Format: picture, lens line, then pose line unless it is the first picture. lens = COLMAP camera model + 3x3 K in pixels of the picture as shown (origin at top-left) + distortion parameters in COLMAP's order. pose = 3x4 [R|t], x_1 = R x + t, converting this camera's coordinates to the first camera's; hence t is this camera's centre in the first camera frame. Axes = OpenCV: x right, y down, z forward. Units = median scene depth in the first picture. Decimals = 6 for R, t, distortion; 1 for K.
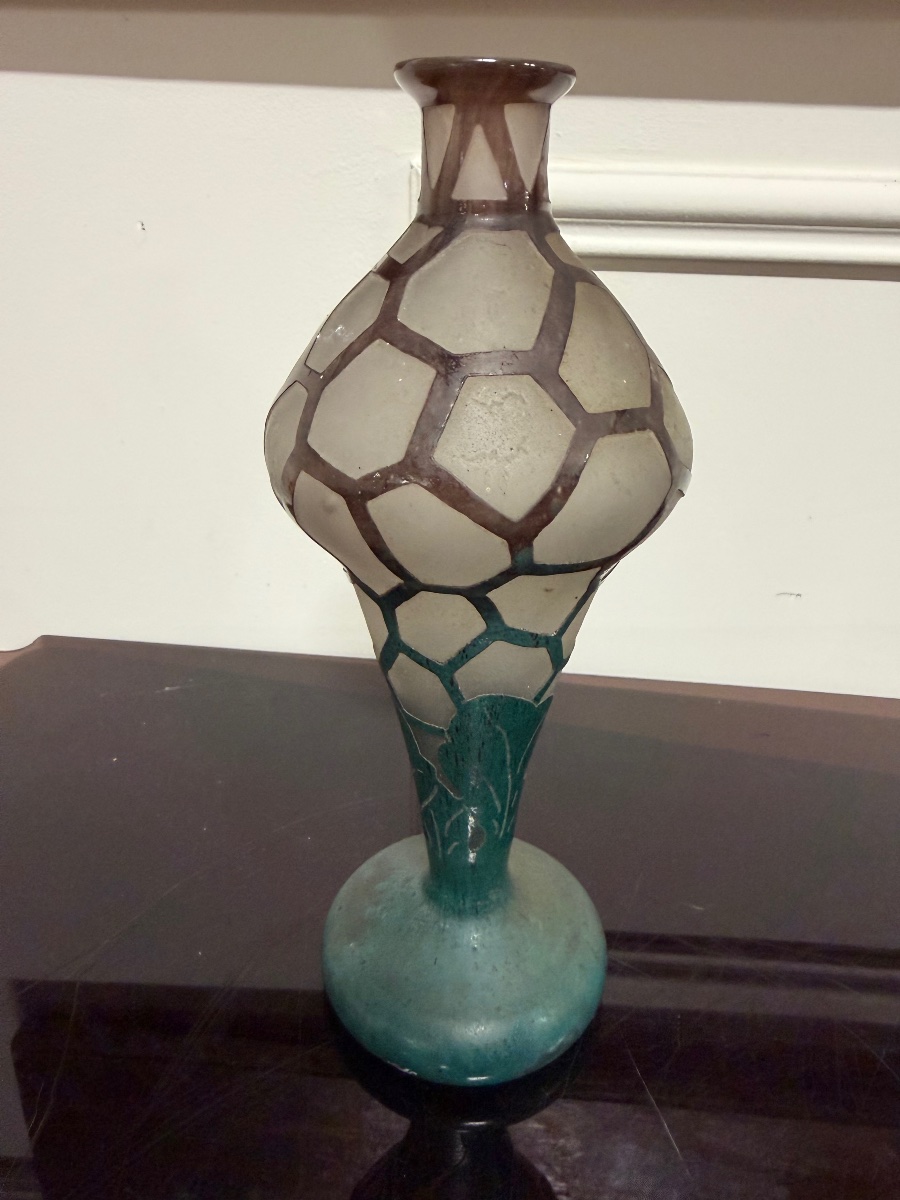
lens RADIAL K [[862.3, 0, 425.9], [0, 862.3, 600.0], [0, 0, 1]] dist [0.031634, 0.003947]
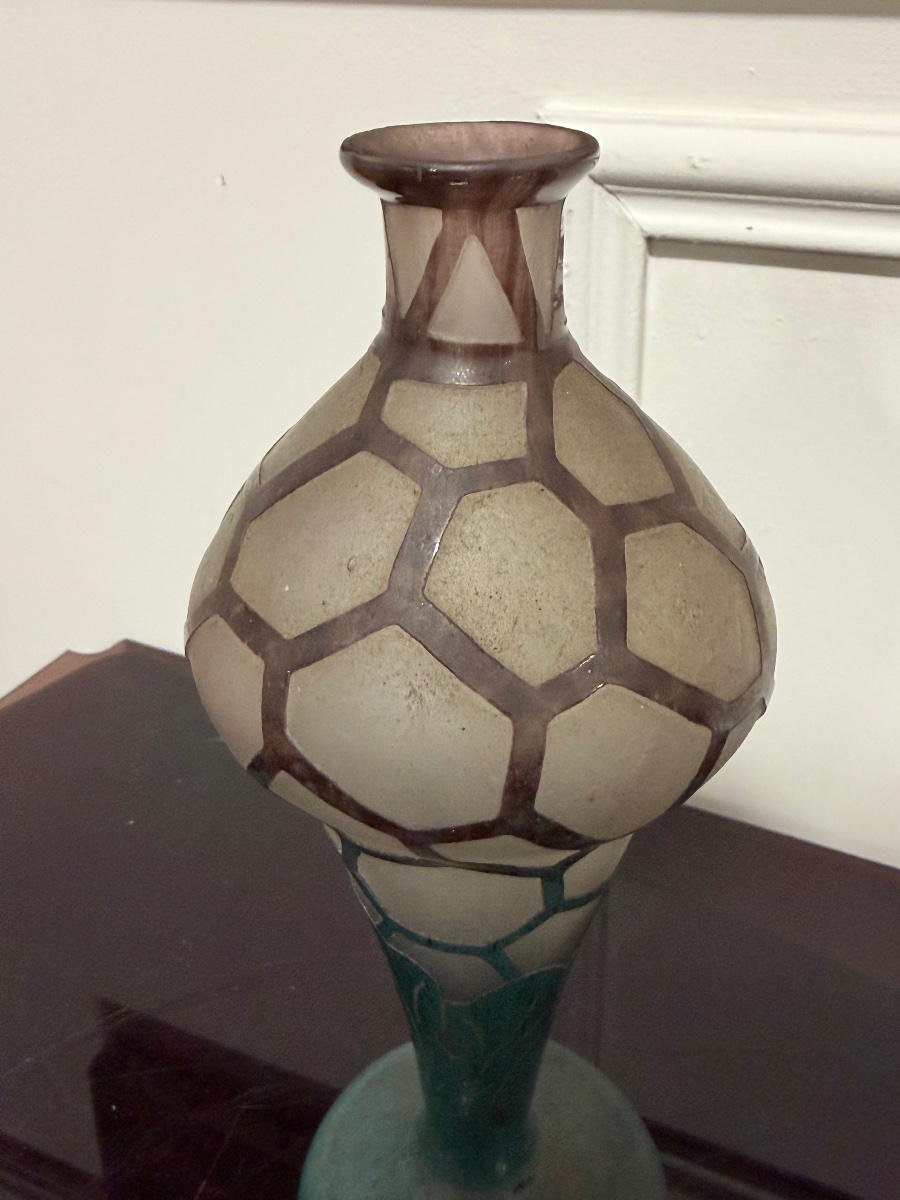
lens RADIAL K [[1131.3, 0, 442.0], [0, 1131.3, 595.6], [0, 0, 1]] dist [0.074112, 0.000000]
pose [[0.924363, 0.147079, -0.352024, 0.205372], [-0.114075, 0.987042, 0.112852, -0.150475], [0.364060, -0.064159, 0.929163, 0.071765]]
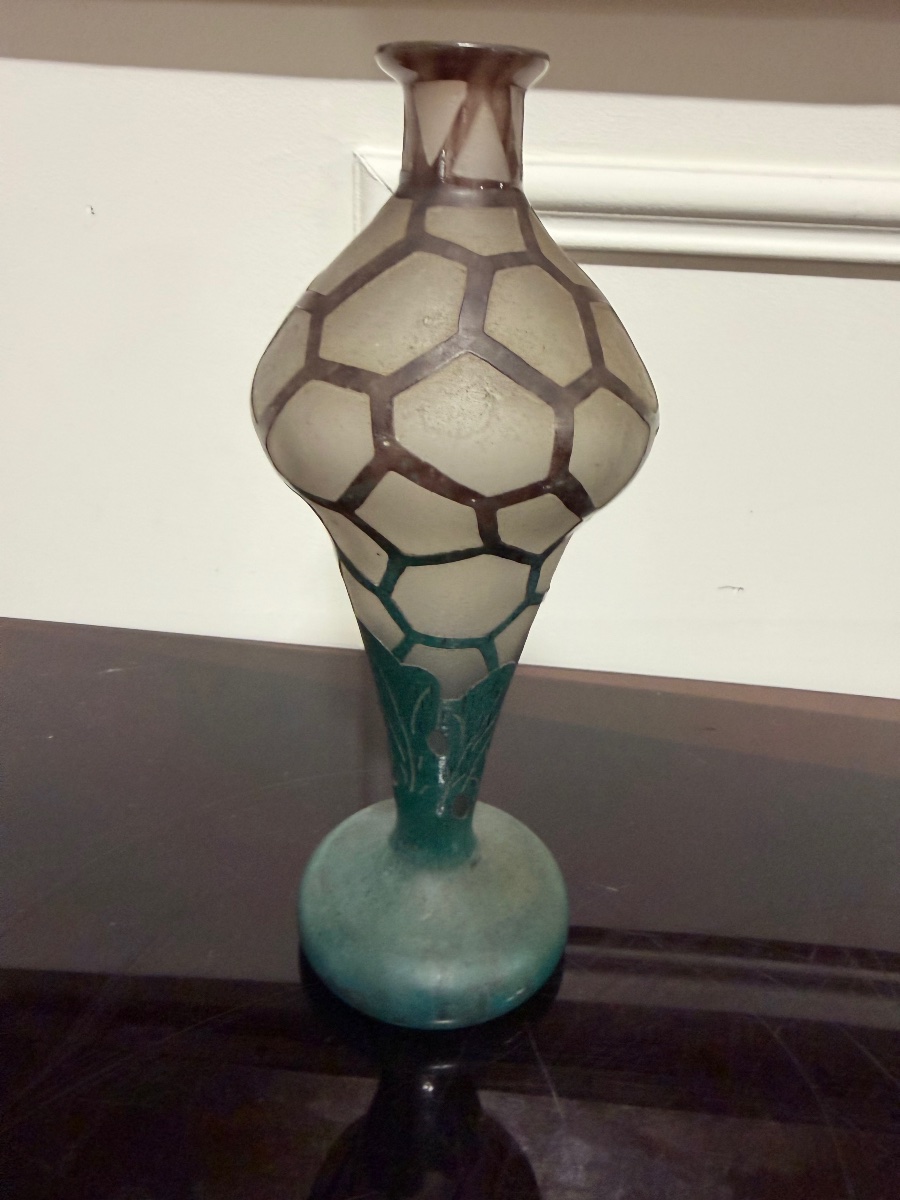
lens RADIAL K [[862.3, 0, 439.0], [0, 862.3, 584.1], [0, 0, 1]] dist [0.031634, 0.003947]
pose [[0.999864, 0.015811, -0.004690, 0.066003], [-0.015852, 0.999836, -0.008724, 0.002463], [0.004551, 0.008797, 0.999951, 0.000834]]
